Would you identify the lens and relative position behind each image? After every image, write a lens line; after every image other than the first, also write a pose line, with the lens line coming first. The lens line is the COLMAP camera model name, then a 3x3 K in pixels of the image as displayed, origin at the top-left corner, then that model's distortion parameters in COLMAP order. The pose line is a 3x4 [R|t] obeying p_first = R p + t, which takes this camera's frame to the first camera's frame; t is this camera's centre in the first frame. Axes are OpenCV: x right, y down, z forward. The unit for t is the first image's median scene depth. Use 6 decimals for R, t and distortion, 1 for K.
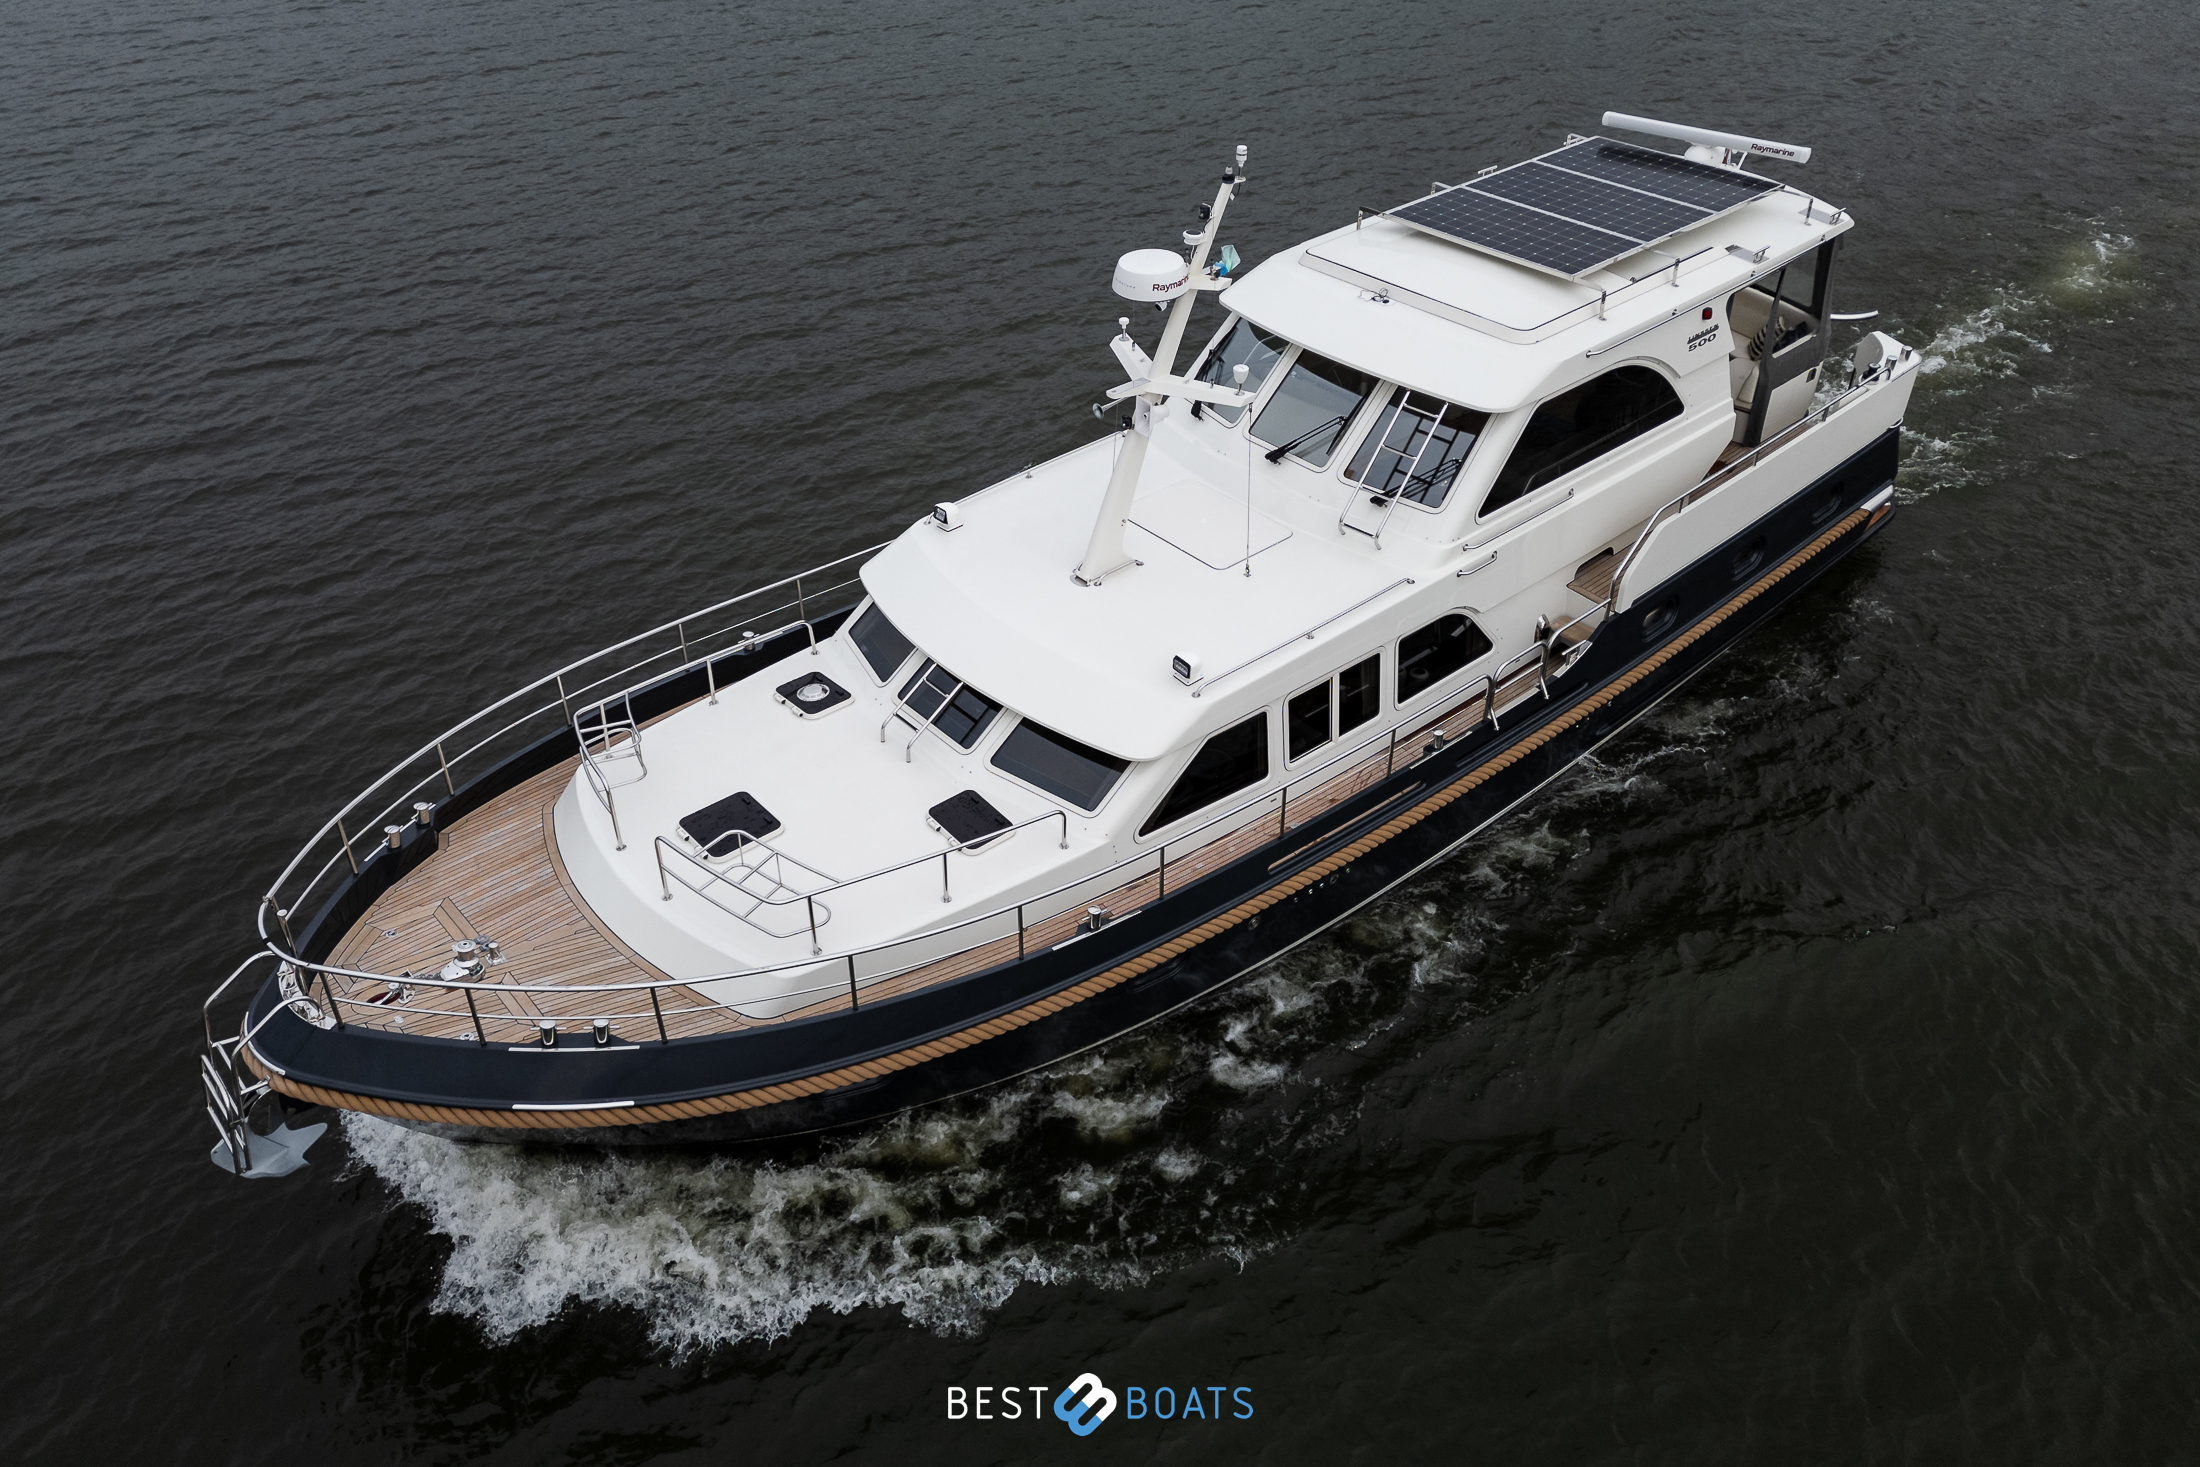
lens RADIAL K [[1532.6, 0, 1100.0], [0, 1532.6, 733.5], [0, 0, 1]] dist [0.001181, -0.004075]
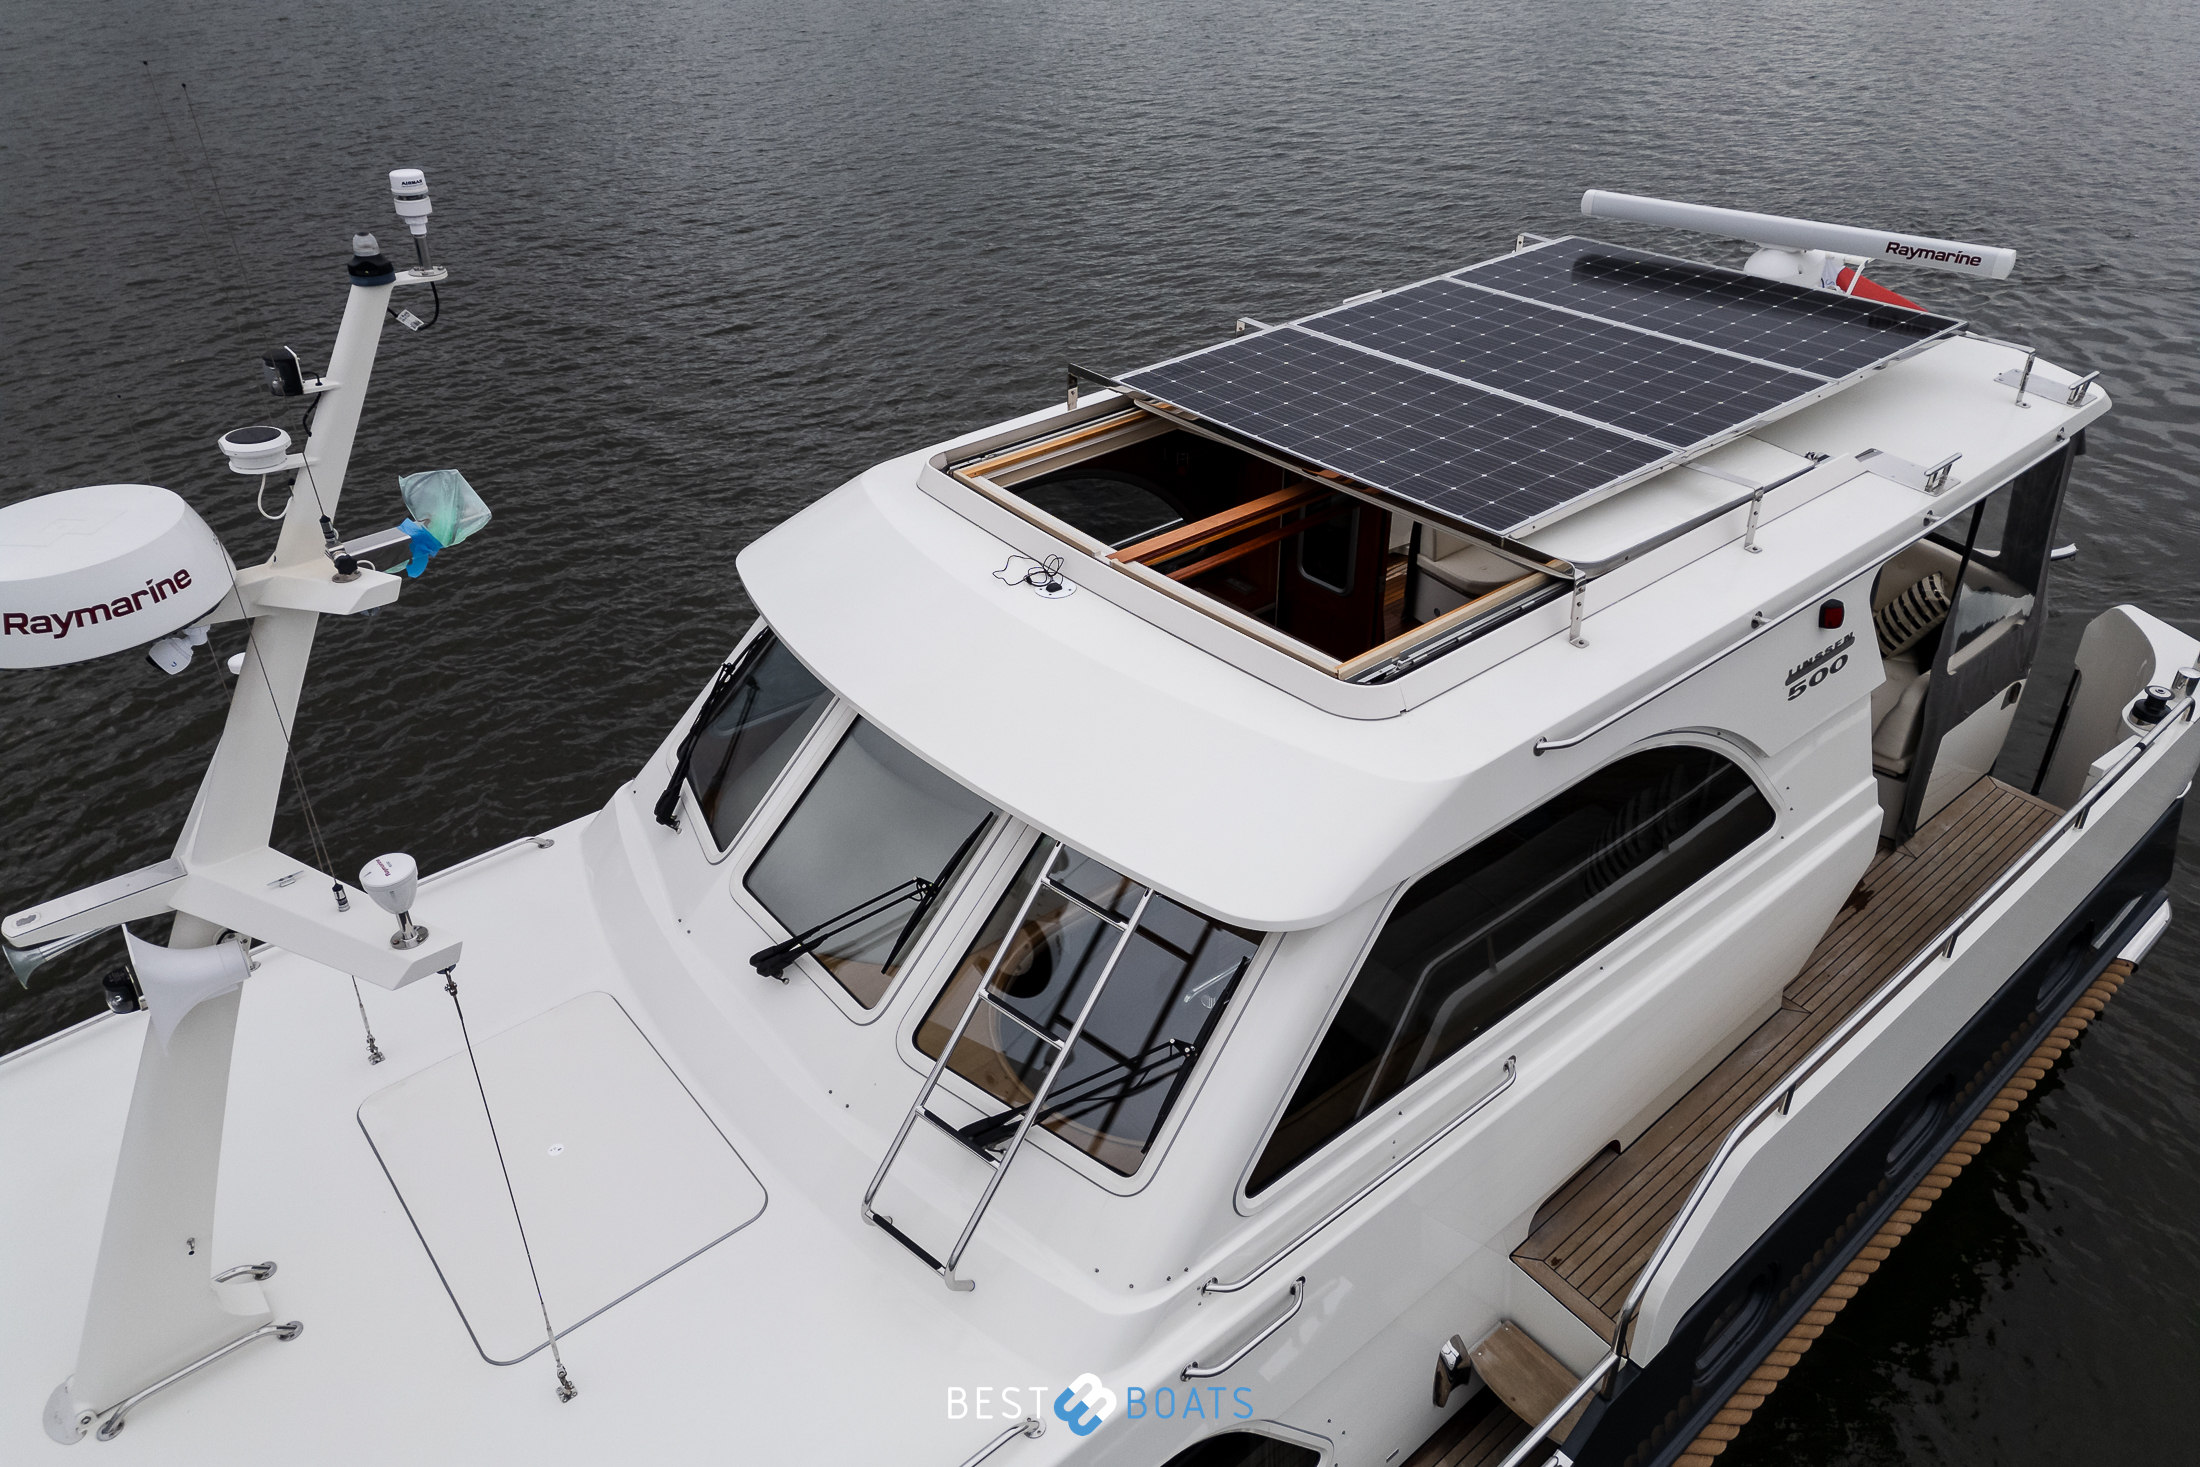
lens RADIAL K [[1532.6, 0, 1100.0], [0, 1532.6, 733.5], [0, 0, 1]] dist [0.001181, -0.004075]
pose [[0.999929, 0.008220, -0.008675, 0.195766], [-0.009017, 0.995320, -0.096215, -0.195459], [0.007844, 0.096286, 0.995323, 0.571972]]
